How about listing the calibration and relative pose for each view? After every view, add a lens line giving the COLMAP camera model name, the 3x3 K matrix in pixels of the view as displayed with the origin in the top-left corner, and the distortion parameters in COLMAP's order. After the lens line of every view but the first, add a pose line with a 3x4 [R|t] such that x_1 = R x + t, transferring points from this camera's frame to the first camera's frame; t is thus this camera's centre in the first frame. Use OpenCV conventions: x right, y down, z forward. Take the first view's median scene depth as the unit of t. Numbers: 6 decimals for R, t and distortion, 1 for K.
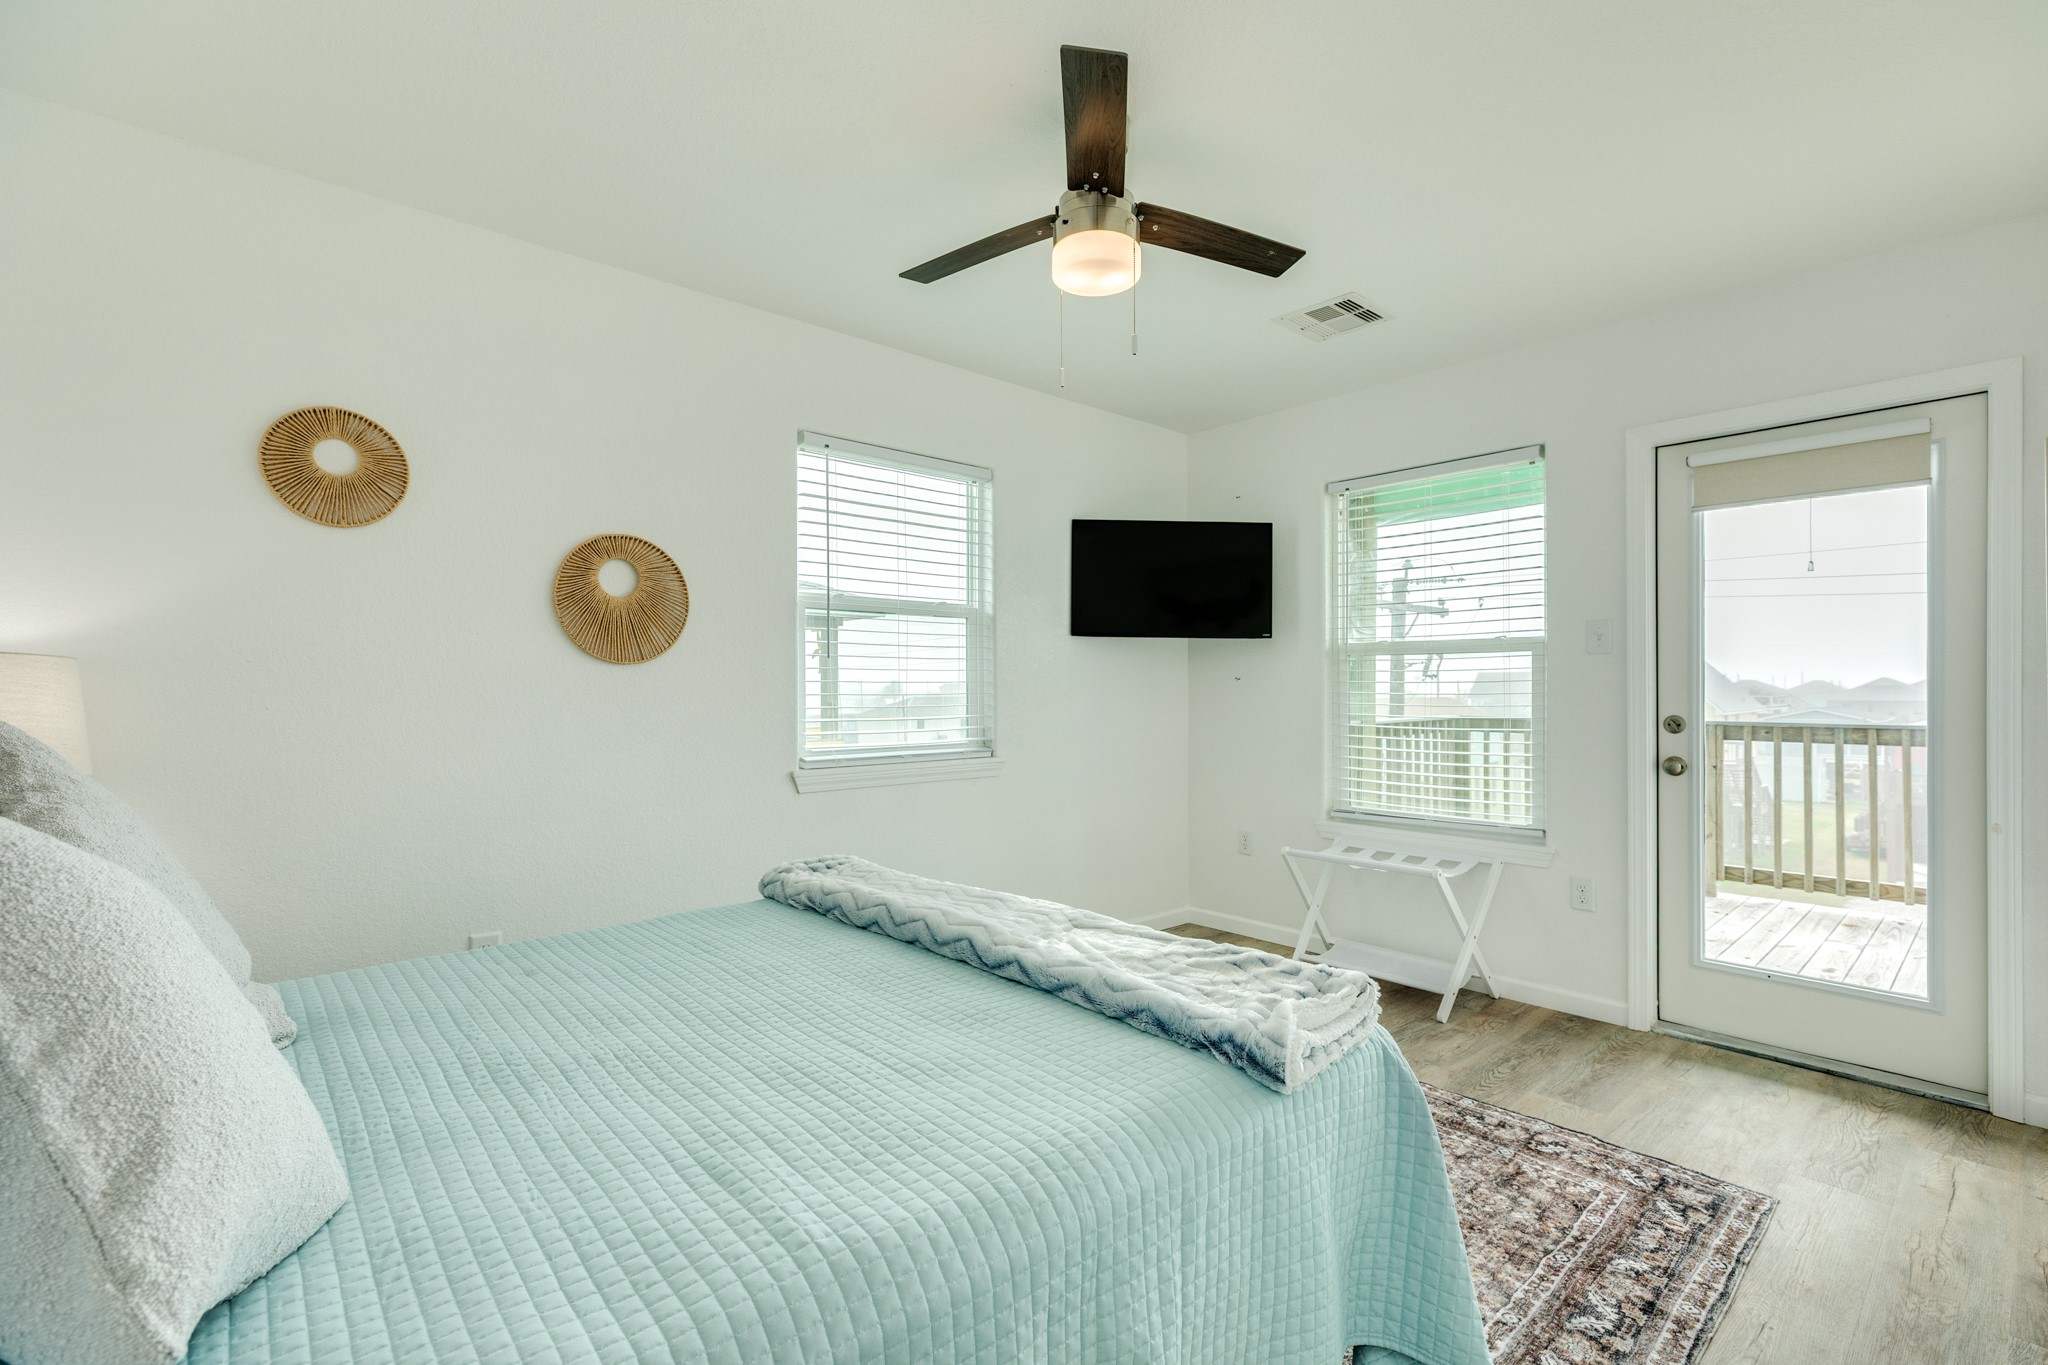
lens RADIAL K [[912.1, 0, 1021.3], [0, 912.1, 687.9], [0, 0, 1]] dist [0.006853, 0.000273]
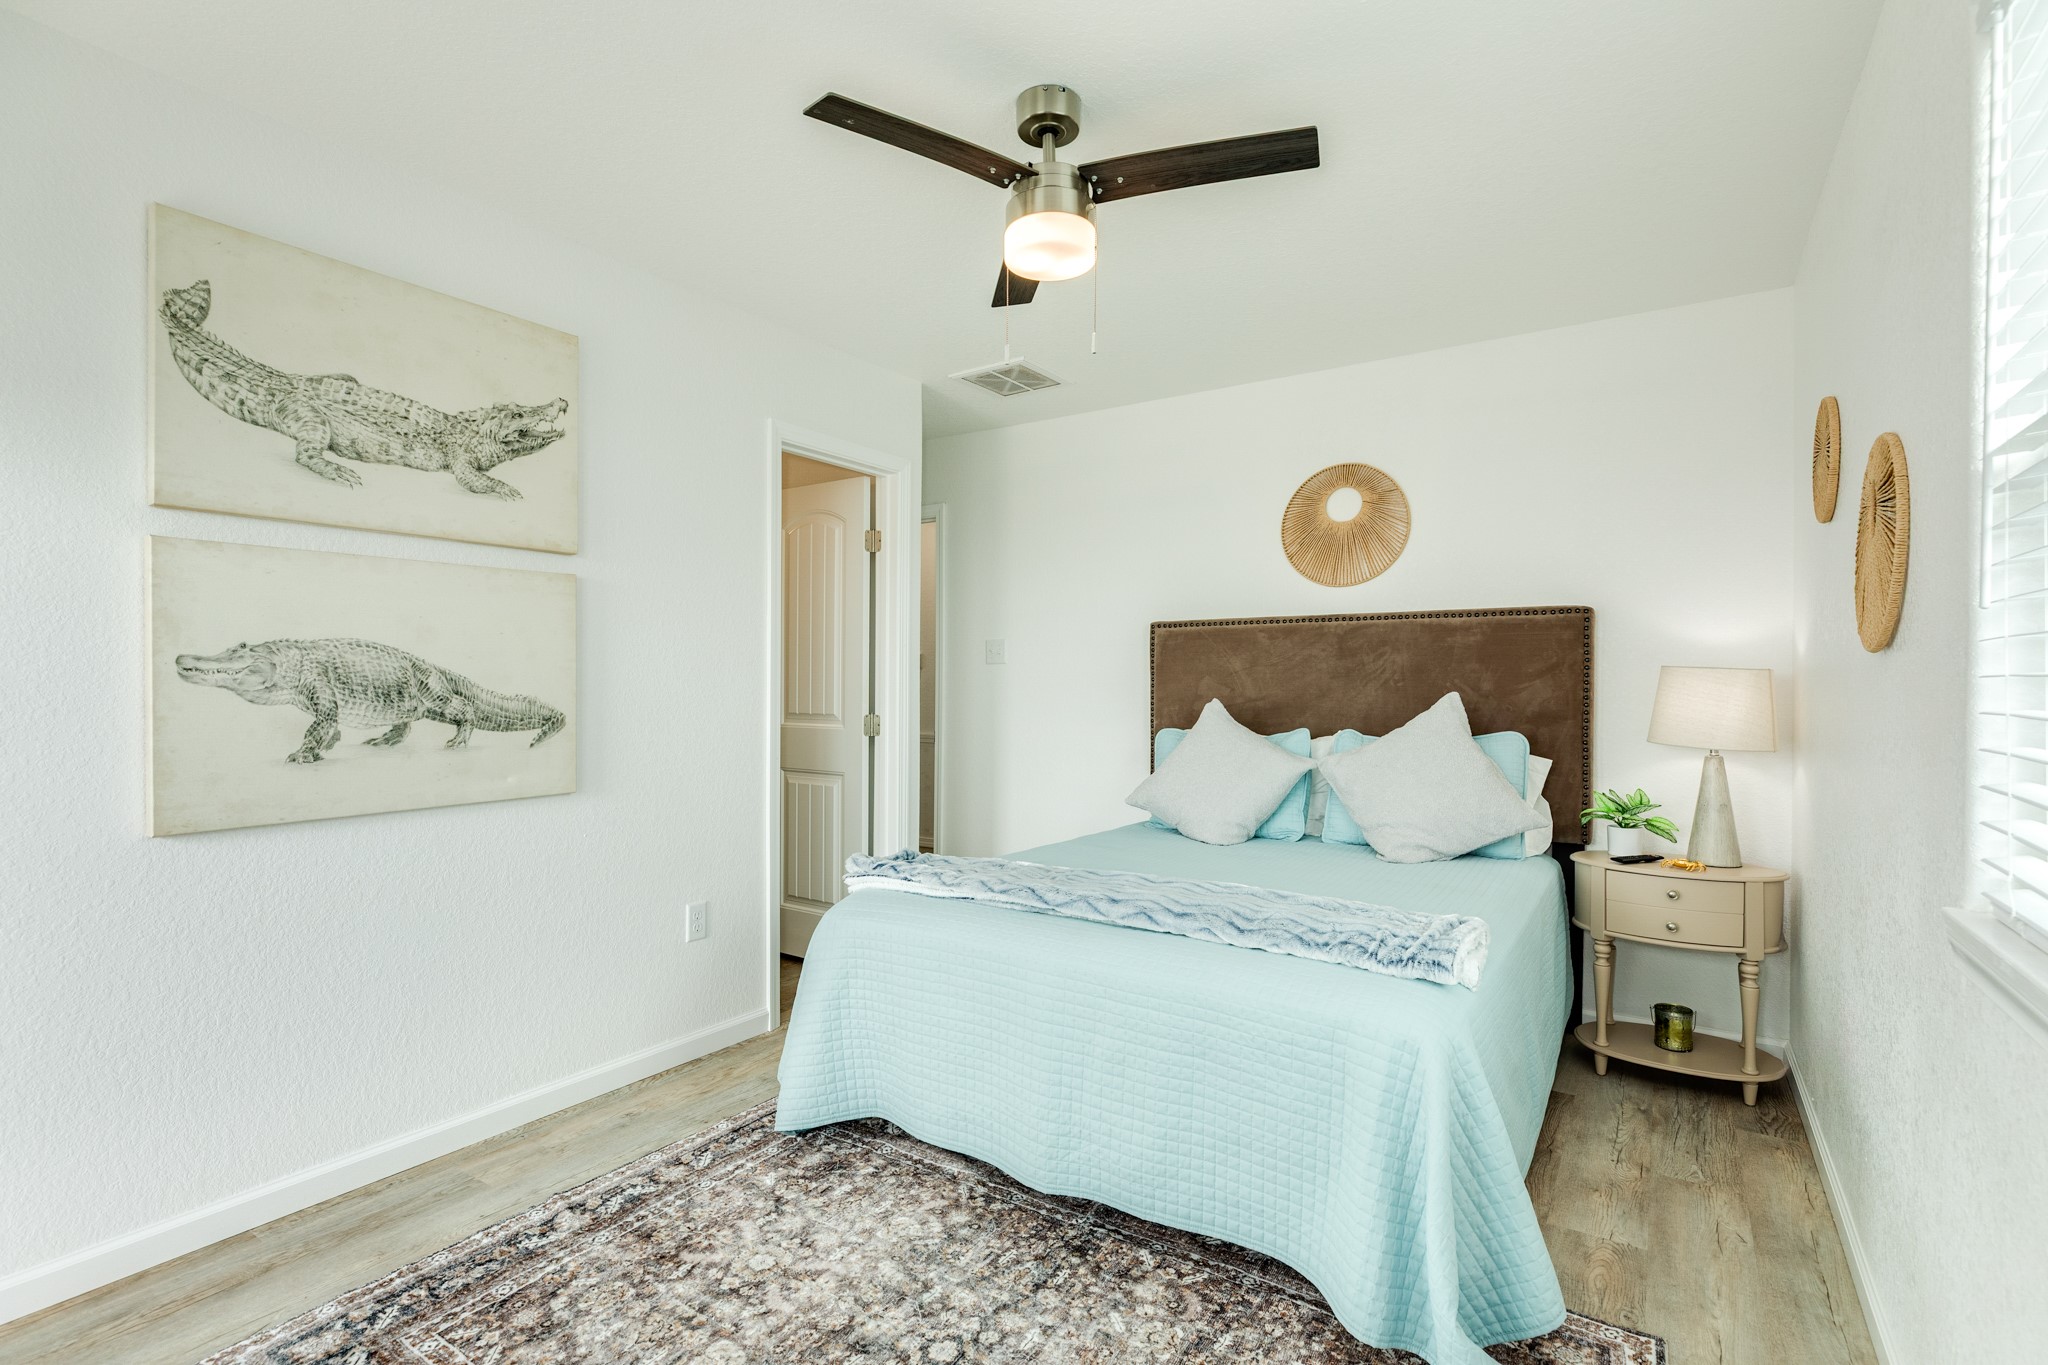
lens RADIAL K [[912.1, 0, 1021.3], [0, 912.1, 687.9], [0, 0, 1]] dist [0.006853, 0.000273]
pose [[-0.966626, -0.001278, -0.256190, 0.379430], [-0.002244, 0.999991, 0.003480, -0.004207], [0.256183, 0.003939, -0.966620, 2.027770]]
